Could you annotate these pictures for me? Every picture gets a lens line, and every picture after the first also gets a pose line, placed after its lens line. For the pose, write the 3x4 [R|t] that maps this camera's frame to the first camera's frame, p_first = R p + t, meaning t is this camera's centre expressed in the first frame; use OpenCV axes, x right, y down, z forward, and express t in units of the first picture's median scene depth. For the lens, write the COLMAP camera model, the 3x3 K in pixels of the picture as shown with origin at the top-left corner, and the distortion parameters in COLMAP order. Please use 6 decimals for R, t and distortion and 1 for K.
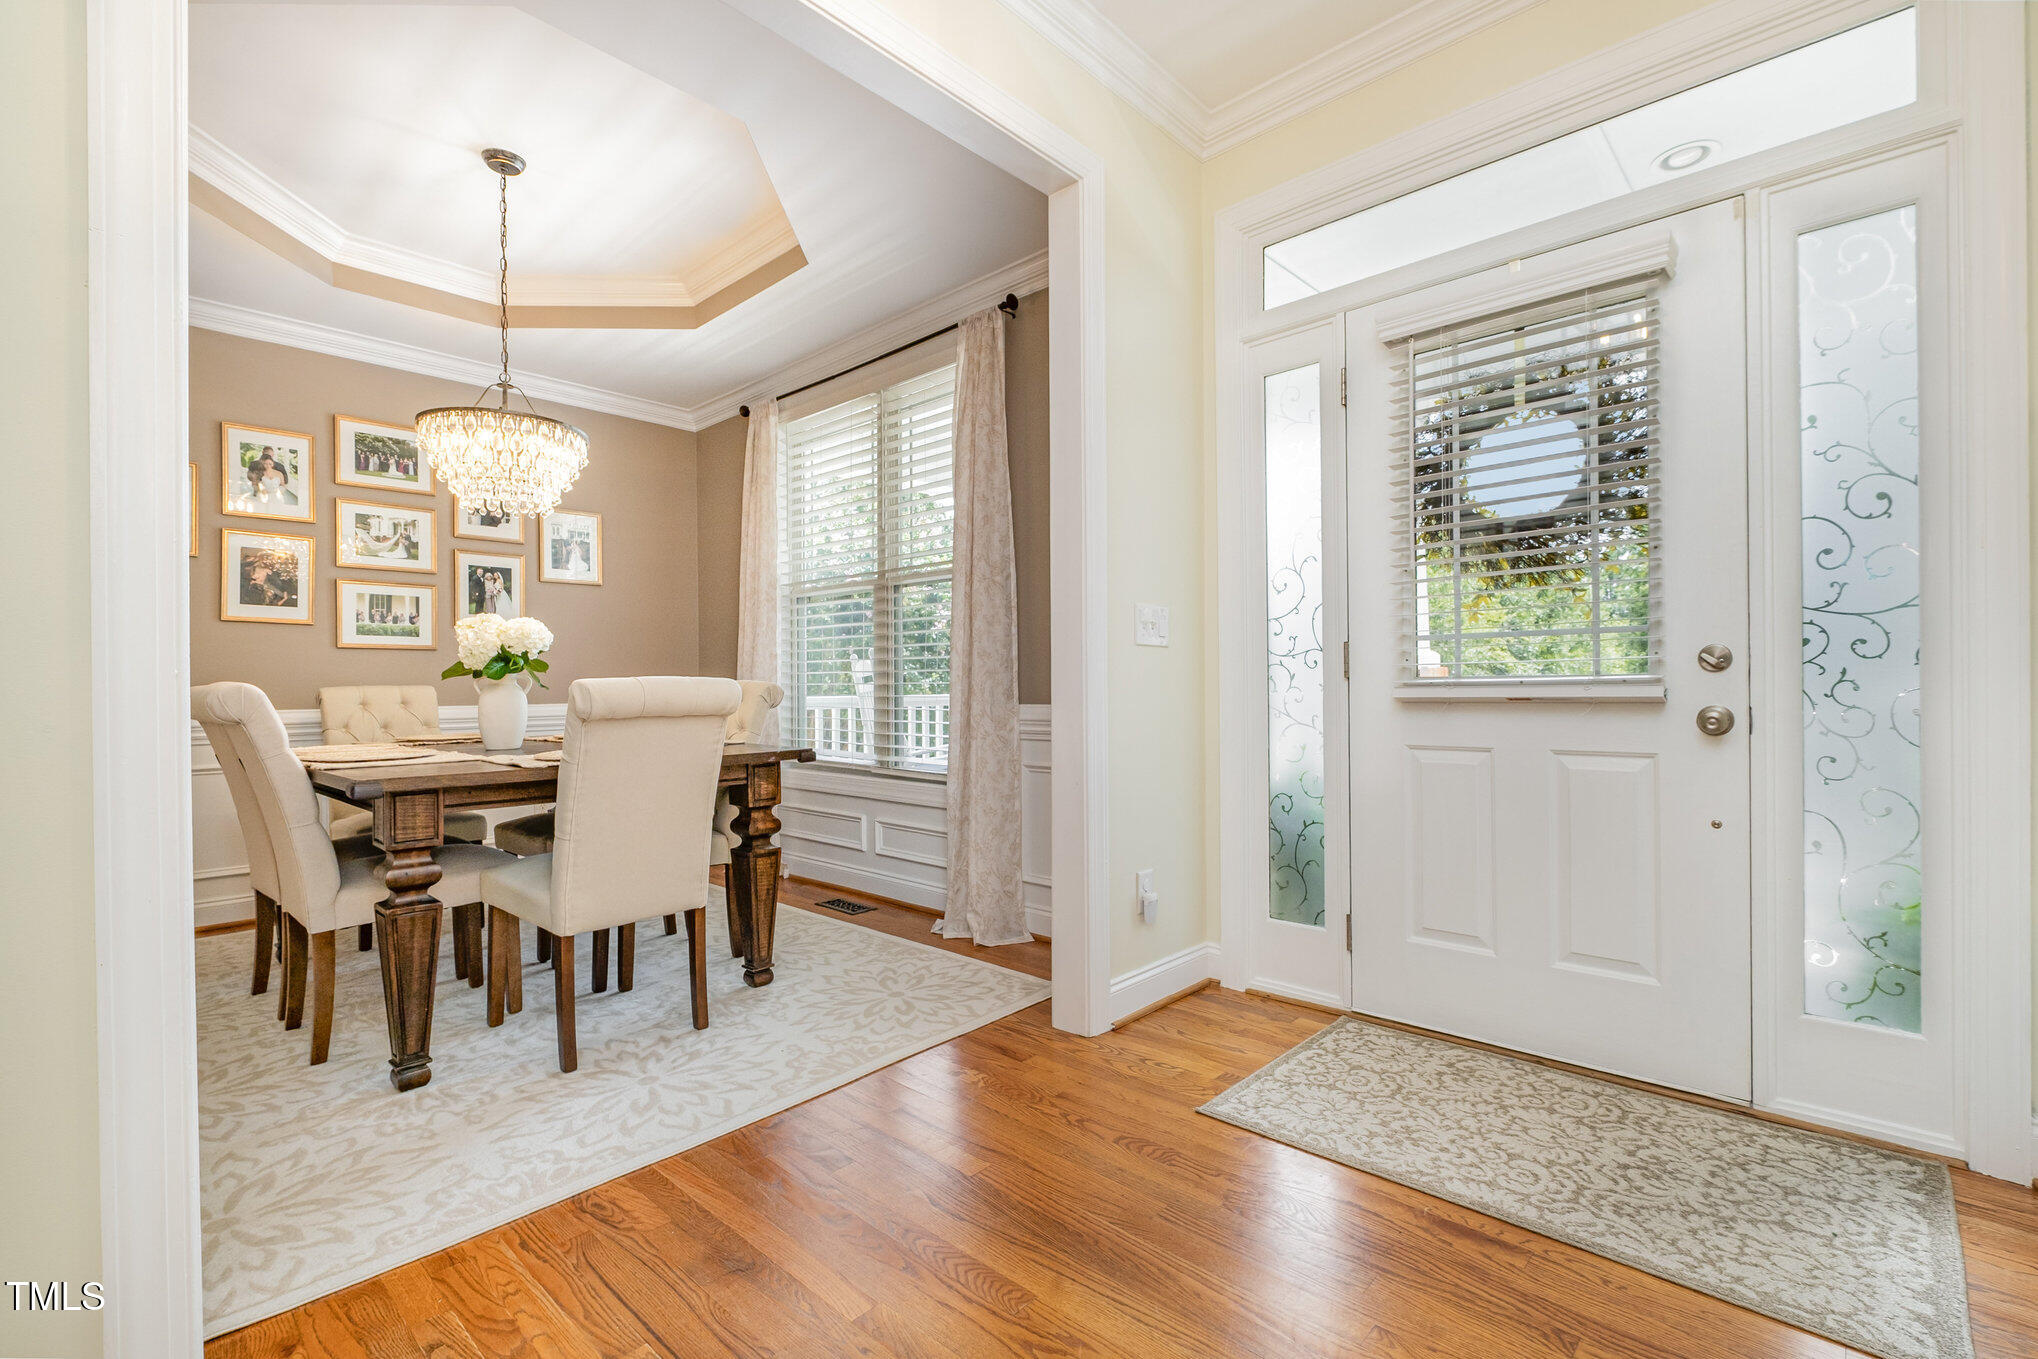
lens RADIAL K [[891.9, 0, 1026.0], [0, 891.9, 687.6], [0, 0, 1]] dist [0.007856, -0.006088]
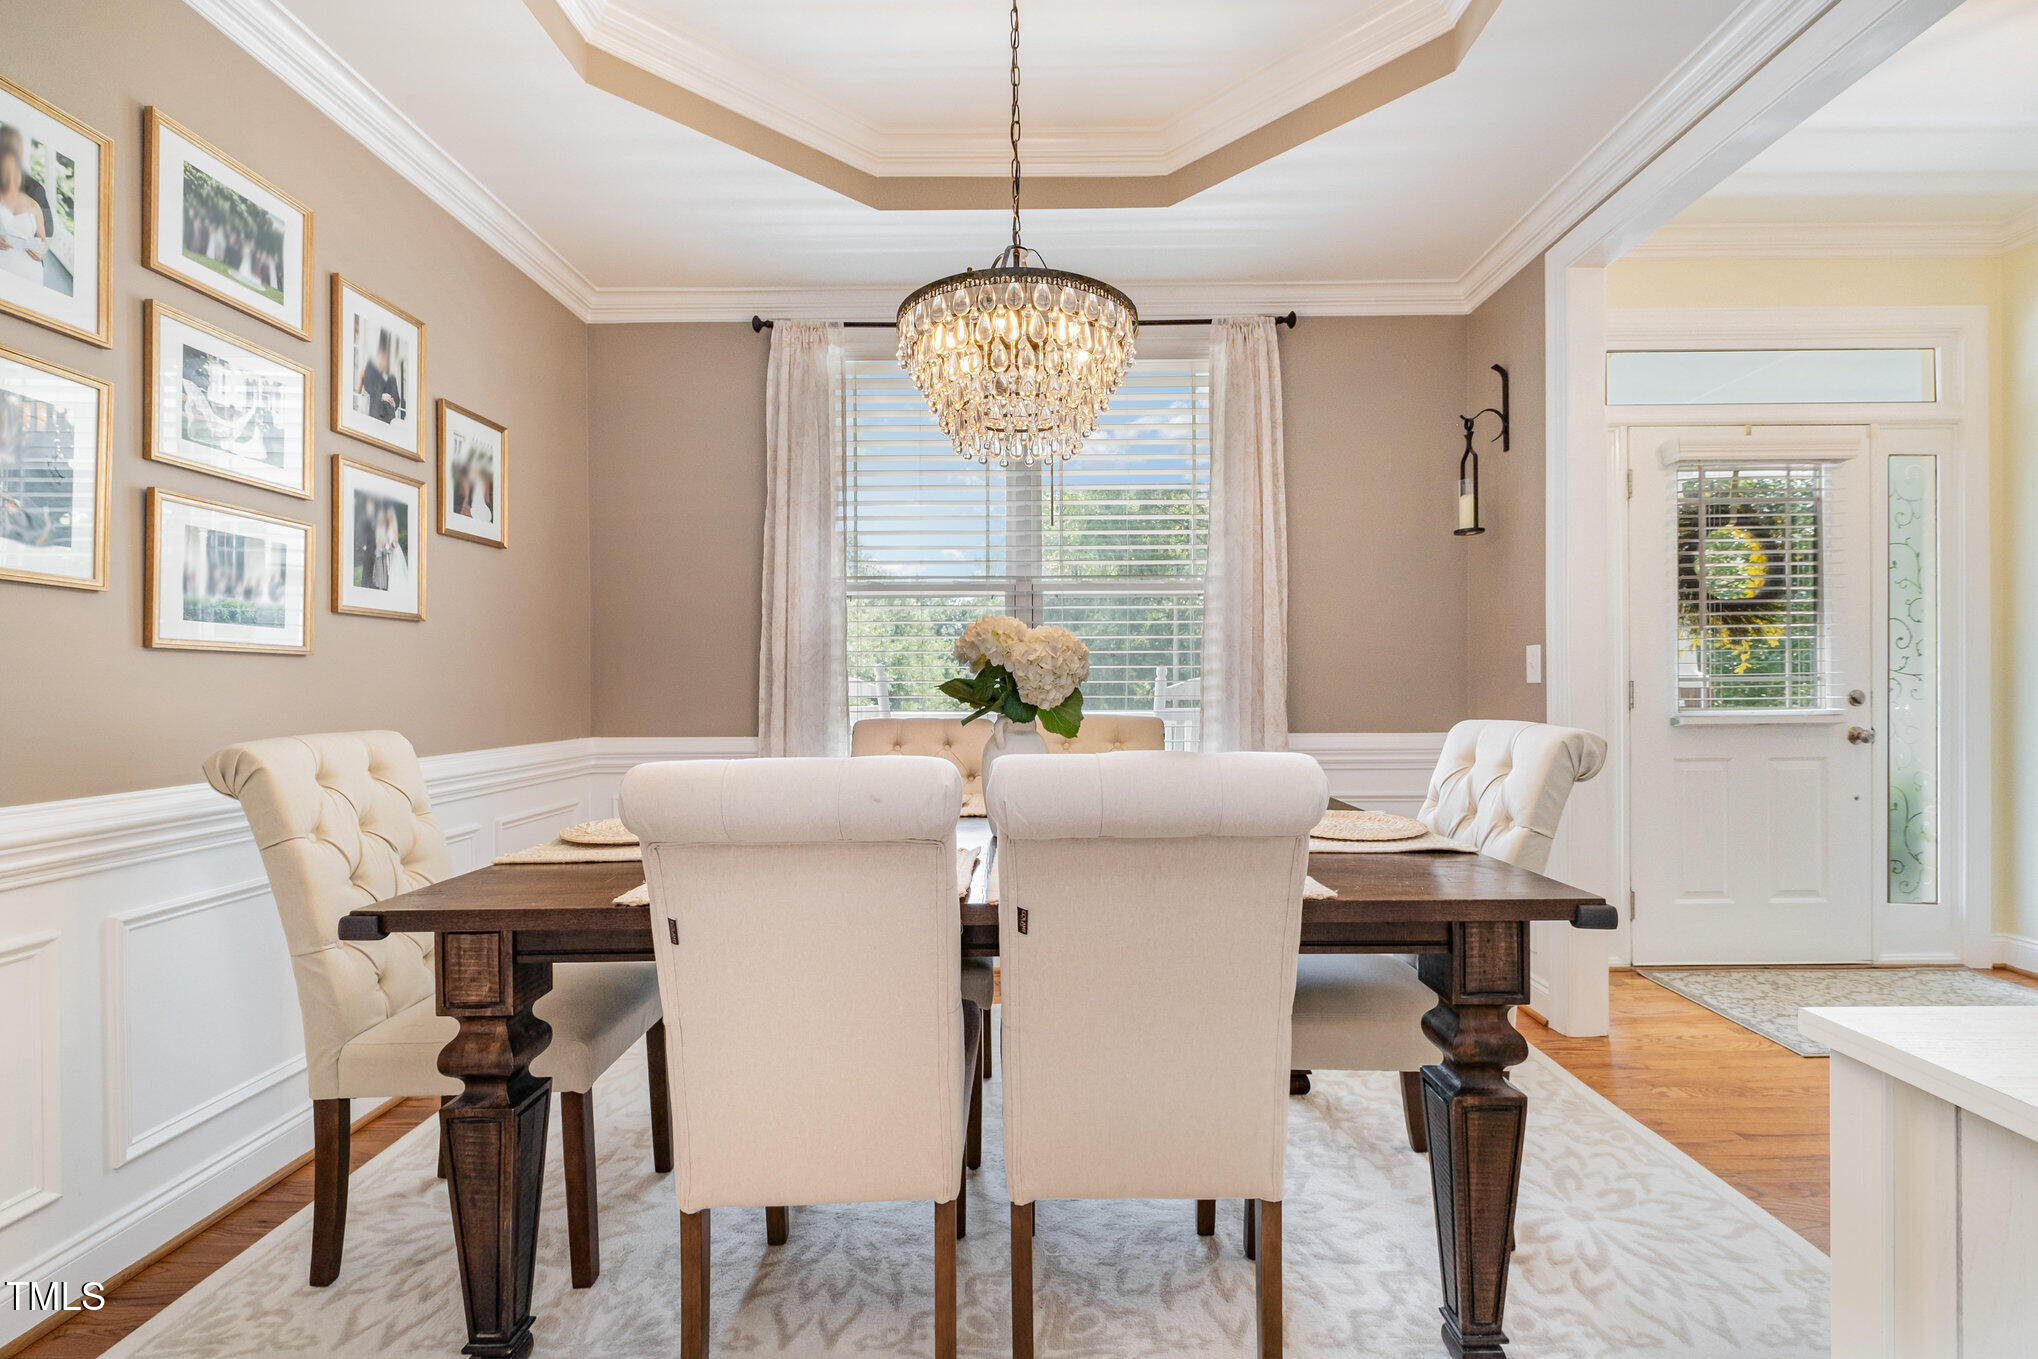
lens RADIAL K [[891.9, 0, 1036.0], [0, 891.9, 686.6], [0, 0, 1]] dist [0.007856, -0.006088]
pose [[0.743897, 0.002824, 0.668288, -0.727712], [0.001132, 0.999984, -0.005486, -0.023033], [-0.668293, 0.004838, 0.743882, 0.387801]]
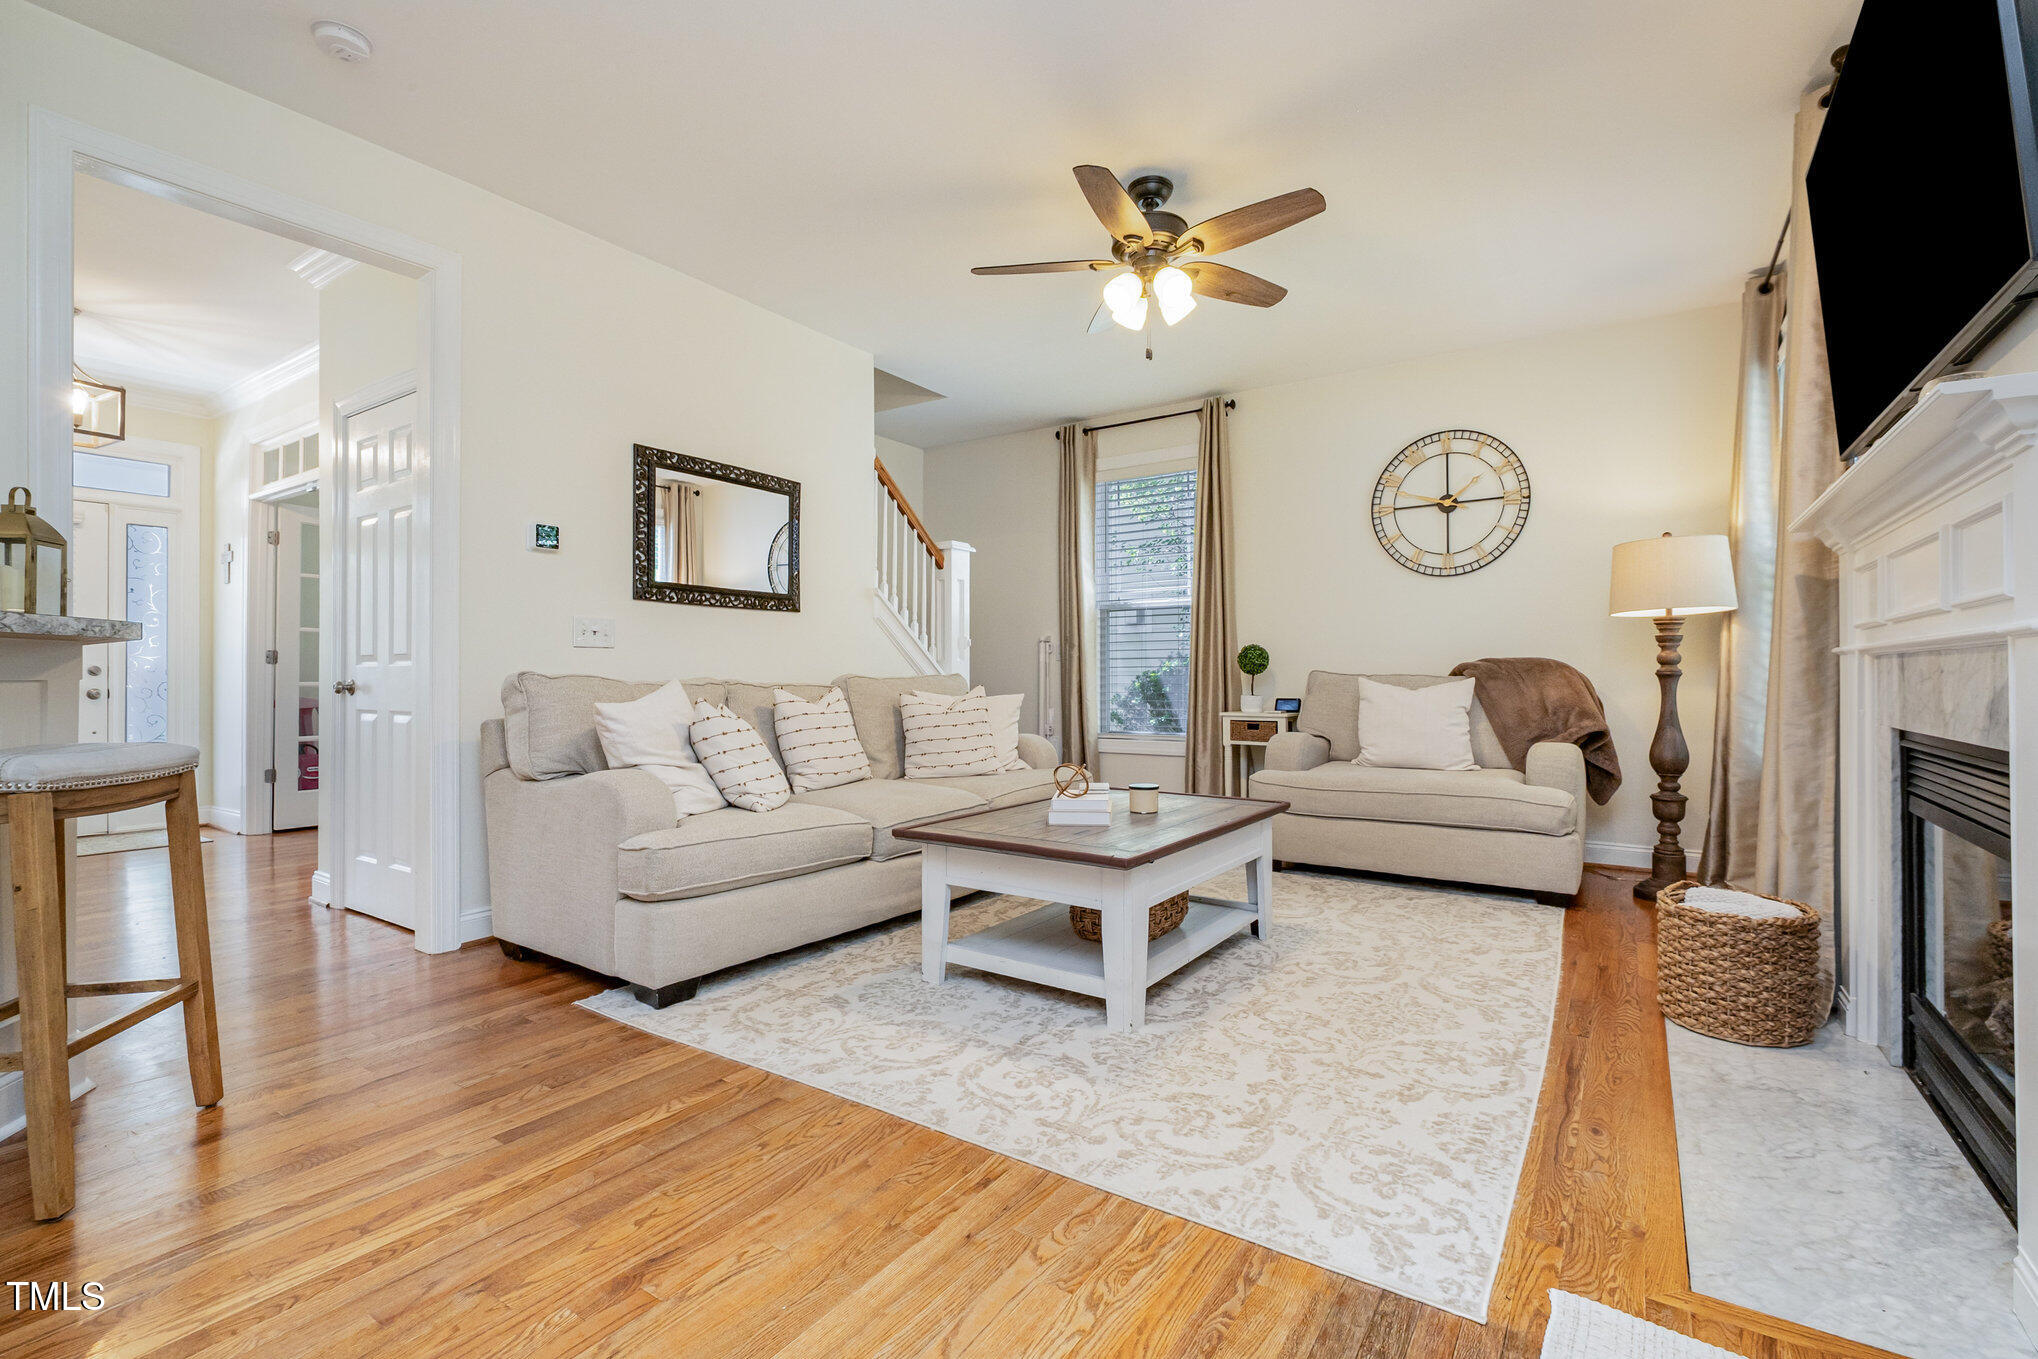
lens RADIAL K [[891.9, 0, 1032.7], [0, 891.9, 678.3], [0, 0, 1]] dist [0.007856, -0.006088]
pose [[-0.156878, 0.005271, 0.987604, -1.159450], [-0.000931, 0.999985, -0.005485, 0.001269], [-0.987618, -0.001780, -0.156871, -0.687896]]
